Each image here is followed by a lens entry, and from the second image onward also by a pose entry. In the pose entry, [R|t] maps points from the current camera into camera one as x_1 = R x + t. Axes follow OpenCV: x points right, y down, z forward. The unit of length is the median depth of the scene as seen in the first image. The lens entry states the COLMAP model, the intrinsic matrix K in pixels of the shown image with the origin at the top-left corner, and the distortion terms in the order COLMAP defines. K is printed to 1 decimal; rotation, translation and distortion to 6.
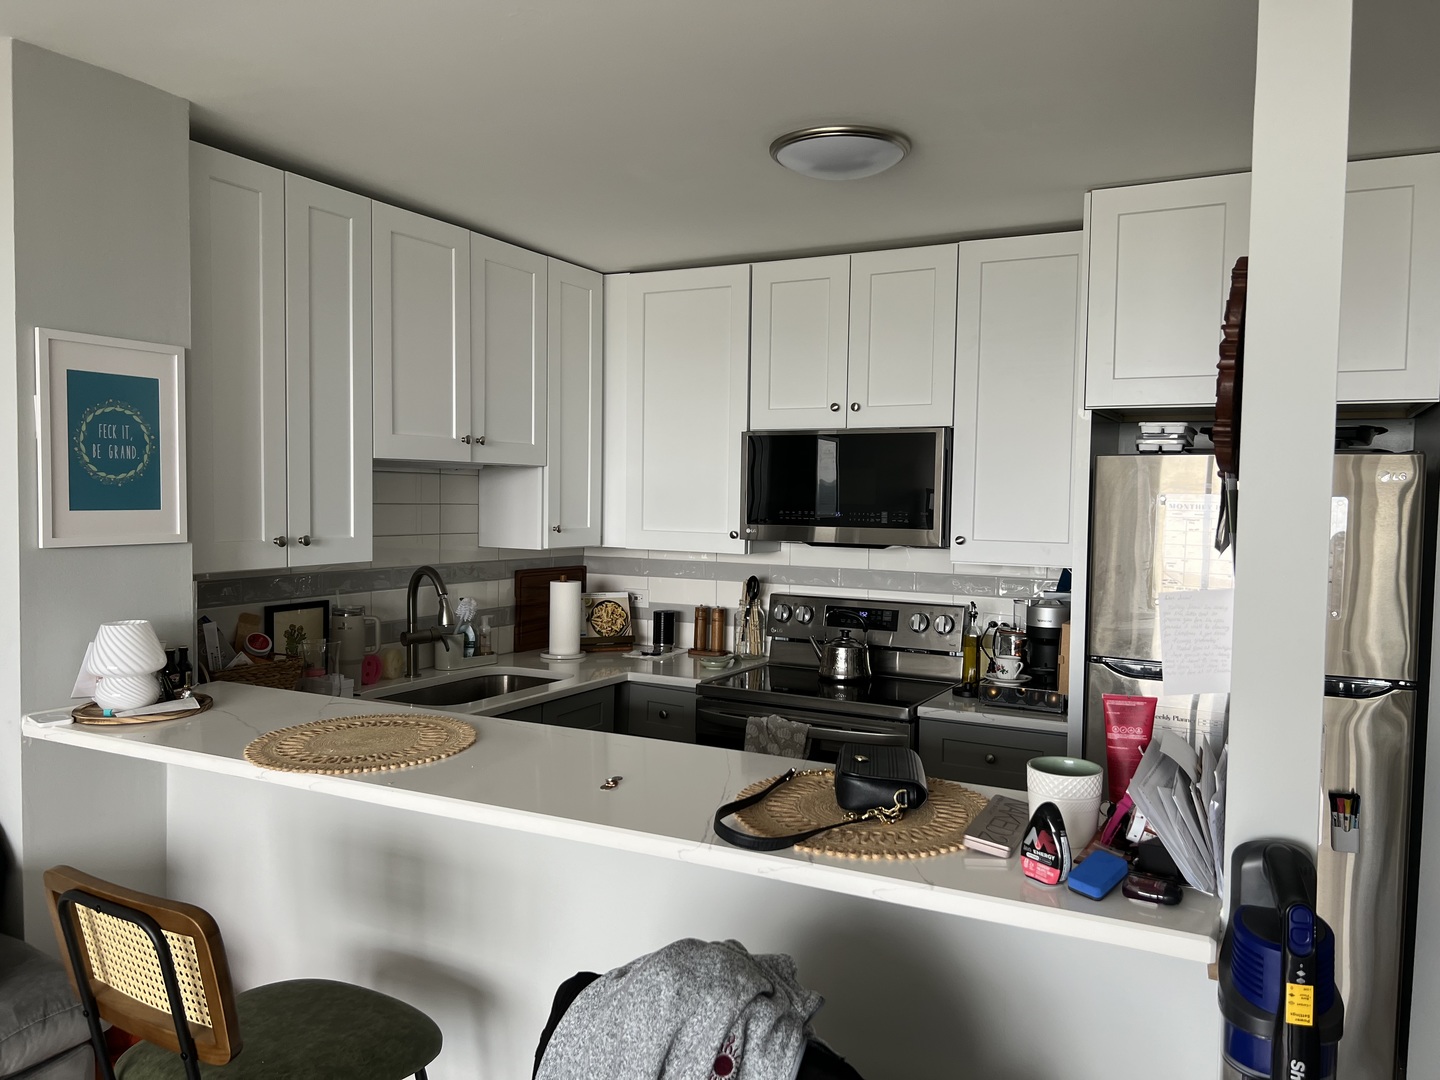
lens RADIAL K [[1079.3, 0, 720.0], [0, 1079.3, 540.0], [0, 0, 1]] dist [0.114865, -0.158913]
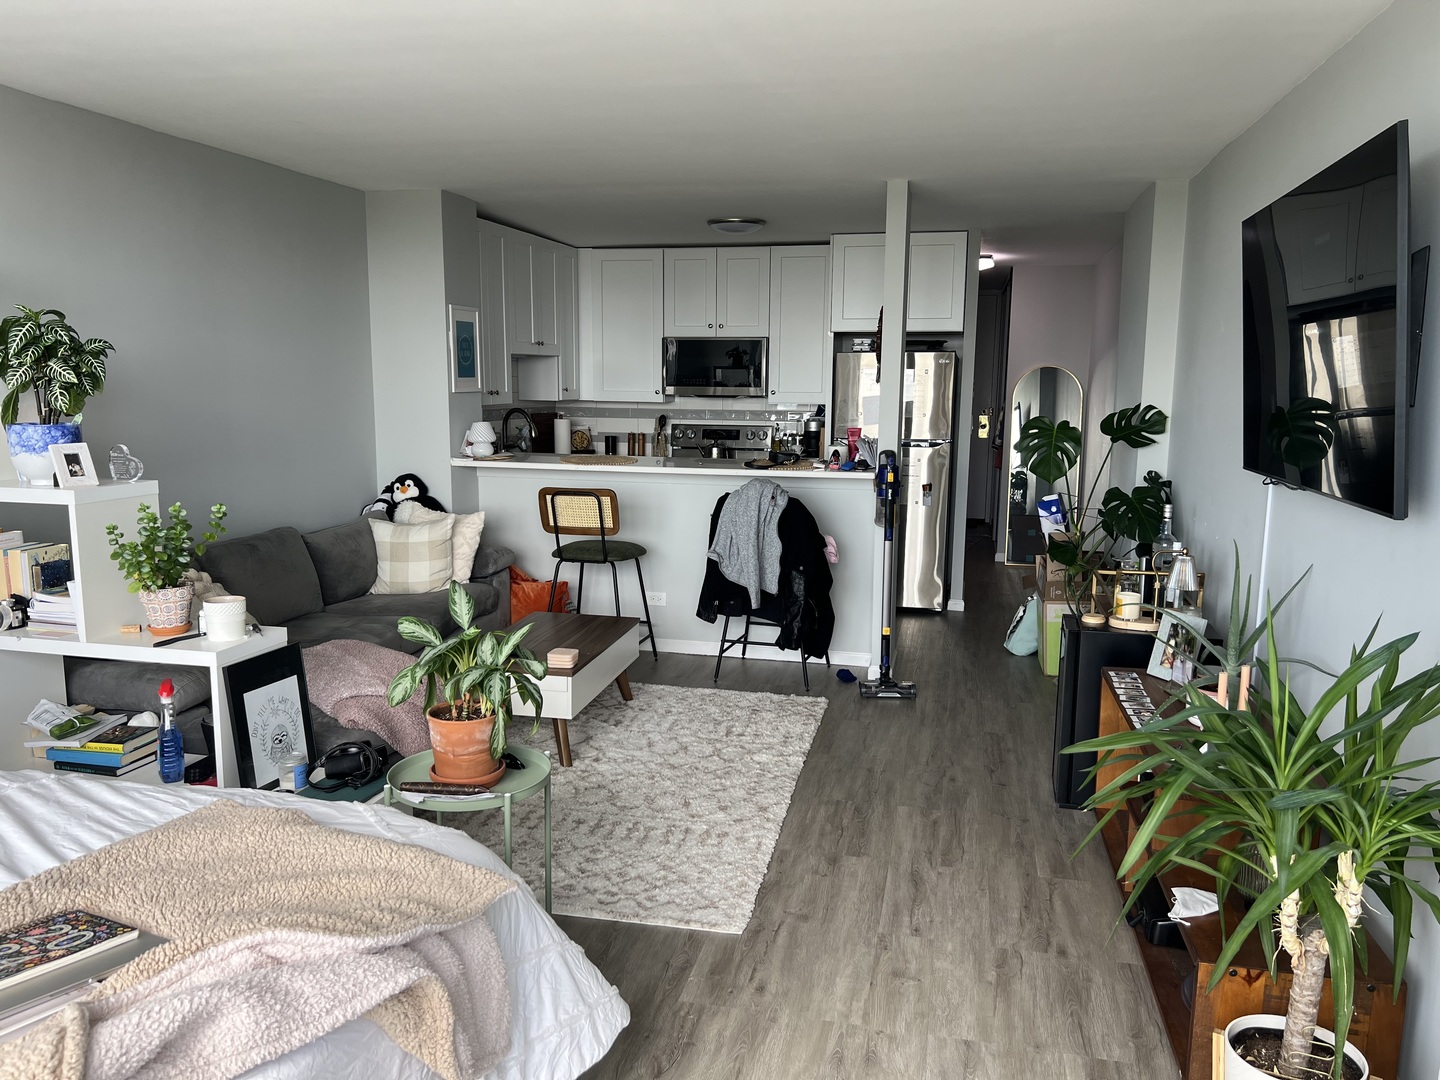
lens RADIAL K [[1079.3, 0, 720.0], [0, 1079.3, 540.0], [0, 0, 1]] dist [0.114865, -0.158913]
pose [[0.966405, -0.045321, 0.252999, -0.397399], [0.016964, 0.993432, 0.113159, 0.043030], [-0.256465, -0.105066, 0.960826, -0.958436]]
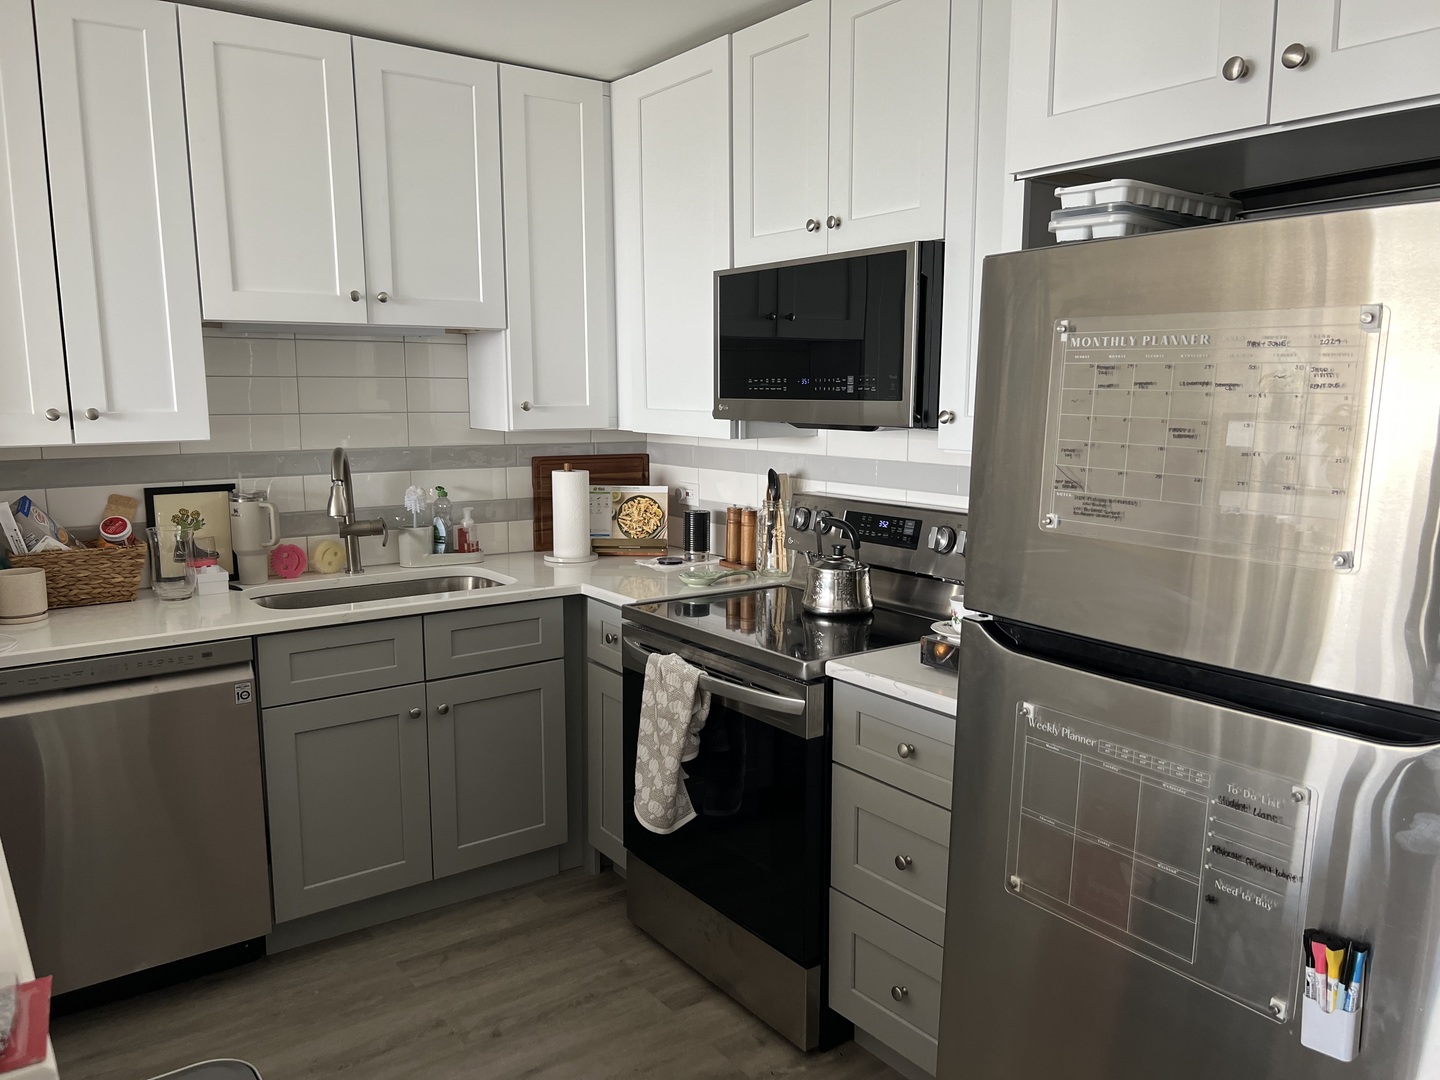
lens RADIAL K [[1079.3, 0, 720.0], [0, 1079.3, 540.0], [0, 0, 1]] dist [0.114865, -0.158913]
pose [[0.896106, 0.046848, -0.441361, 0.370533], [-0.003697, 0.995167, 0.098125, 0.009669], [0.443825, -0.086298, 0.891948, 0.329232]]
